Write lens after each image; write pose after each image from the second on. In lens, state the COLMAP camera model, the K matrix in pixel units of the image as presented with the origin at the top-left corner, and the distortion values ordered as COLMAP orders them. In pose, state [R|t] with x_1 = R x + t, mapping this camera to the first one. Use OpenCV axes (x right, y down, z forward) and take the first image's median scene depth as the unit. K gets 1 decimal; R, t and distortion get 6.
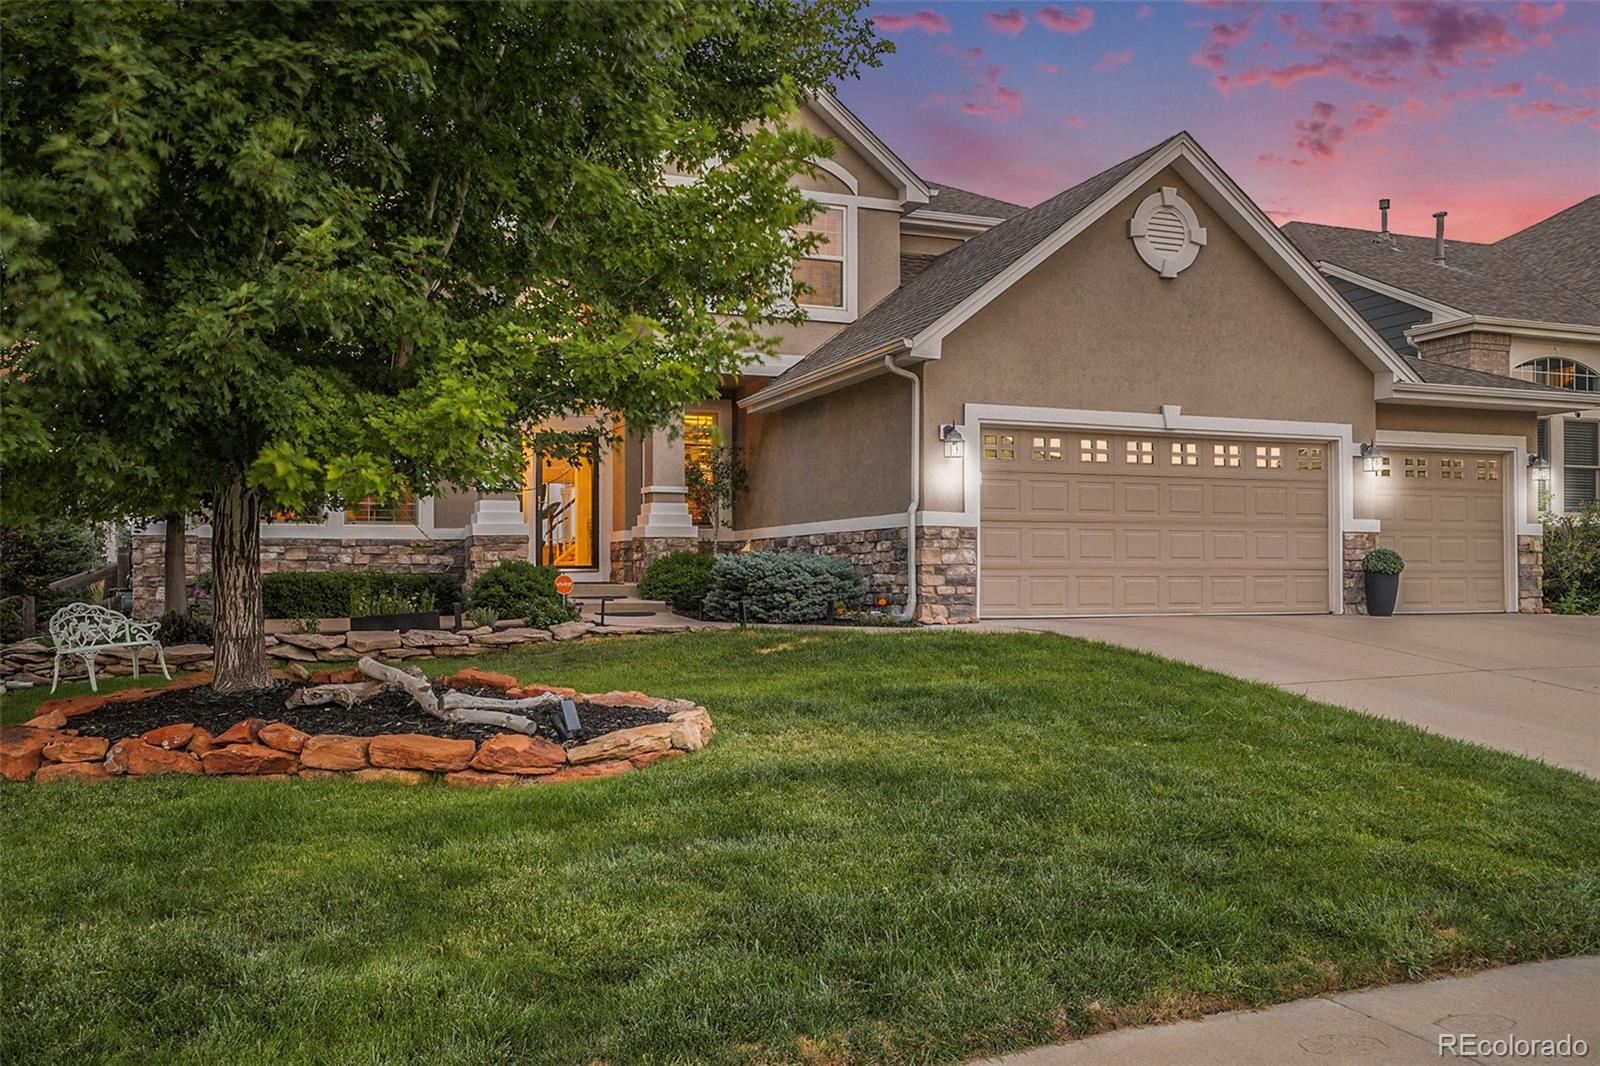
lens RADIAL K [[1283.7, 0, 800.0], [0, 1283.7, 533.0], [0, 0, 1]] dist [-0.002726, 0.000330]
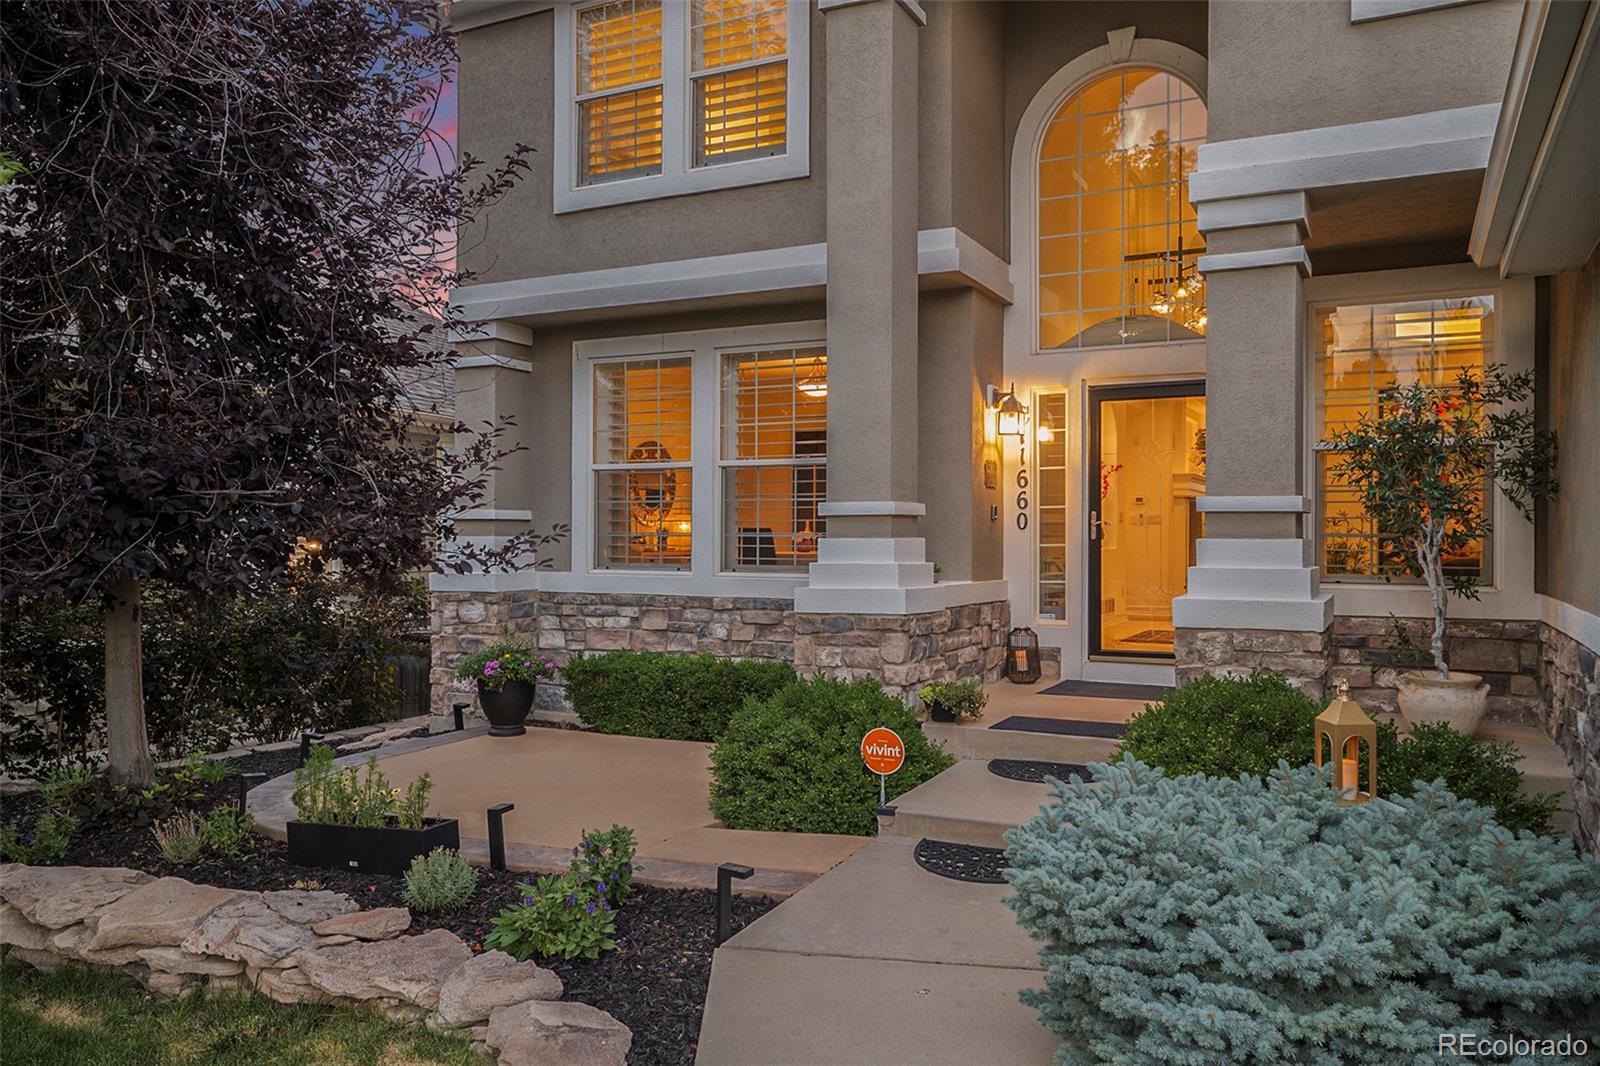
lens RADIAL K [[1212.8, 0, 770.6], [0, 1212.8, 533.3], [0, 0, 1]] dist [0.001223, -0.000809]
pose [[0.654644, 0.002618, -0.755933, 0.094780], [0.018816, 0.999628, 0.019756, -0.041168], [0.755703, -0.027157, 0.654351, 0.769910]]
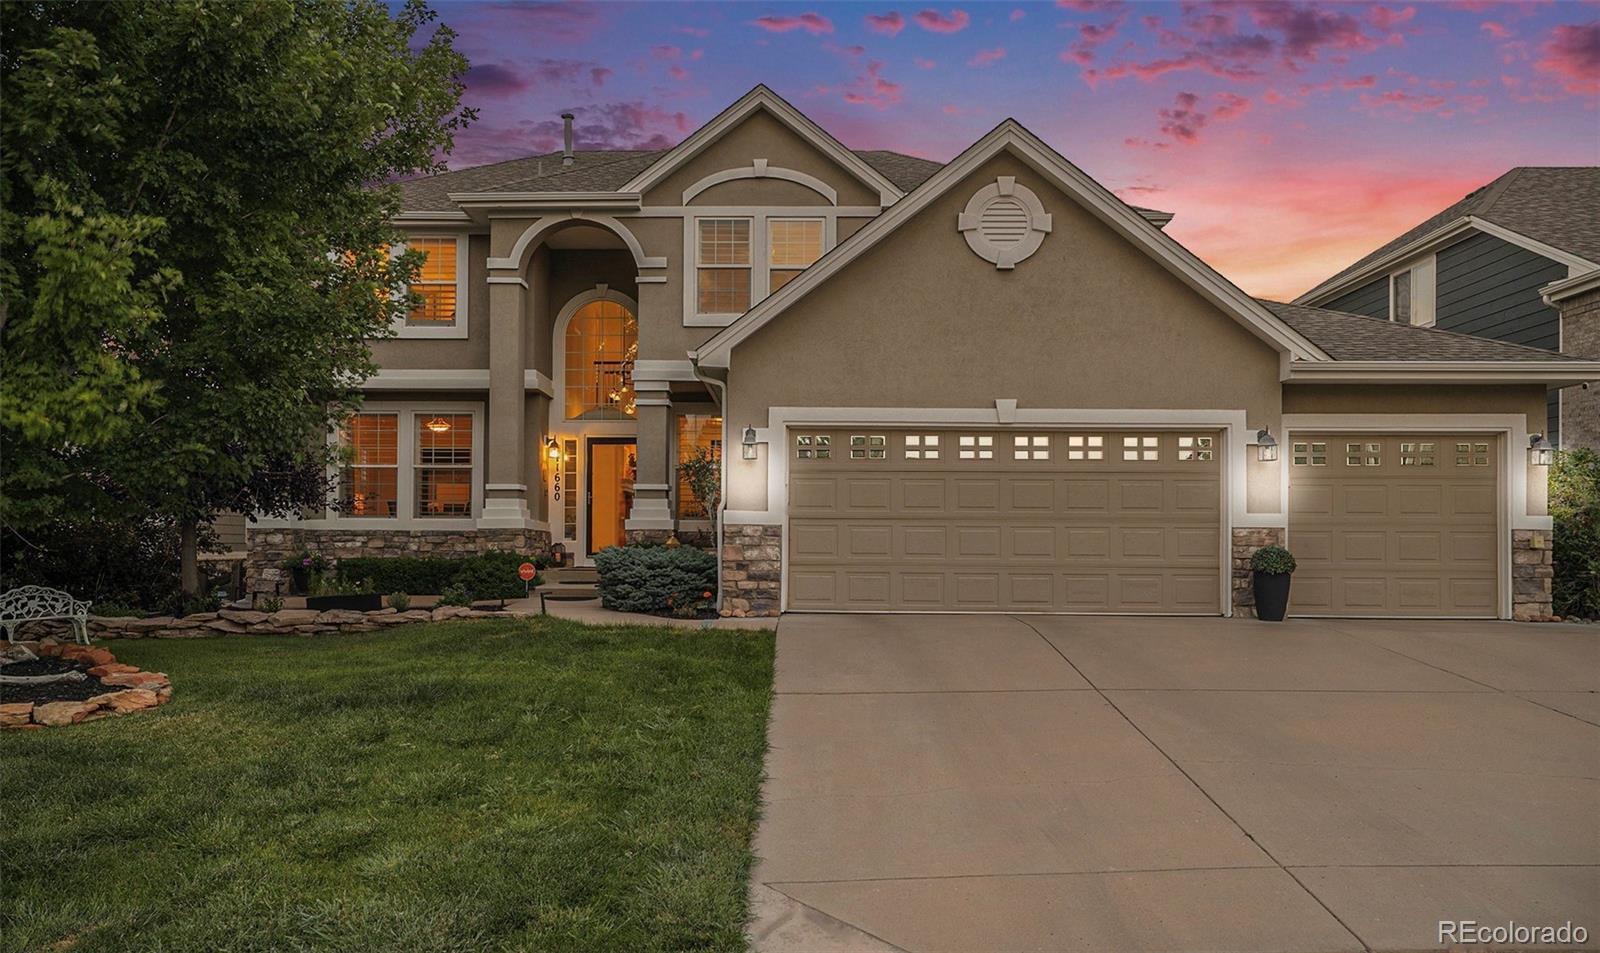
lens RADIAL K [[1187.7, 0, 788.5], [0, 1187.7, 496.7], [0, 0, 1]] dist [0.000031, -0.000105]
pose [[0.928630, -0.008449, -0.370912, 0.465559], [0.004619, 0.999926, -0.011213, -0.015421], [0.370979, 0.008700, 0.928600, 0.097791]]
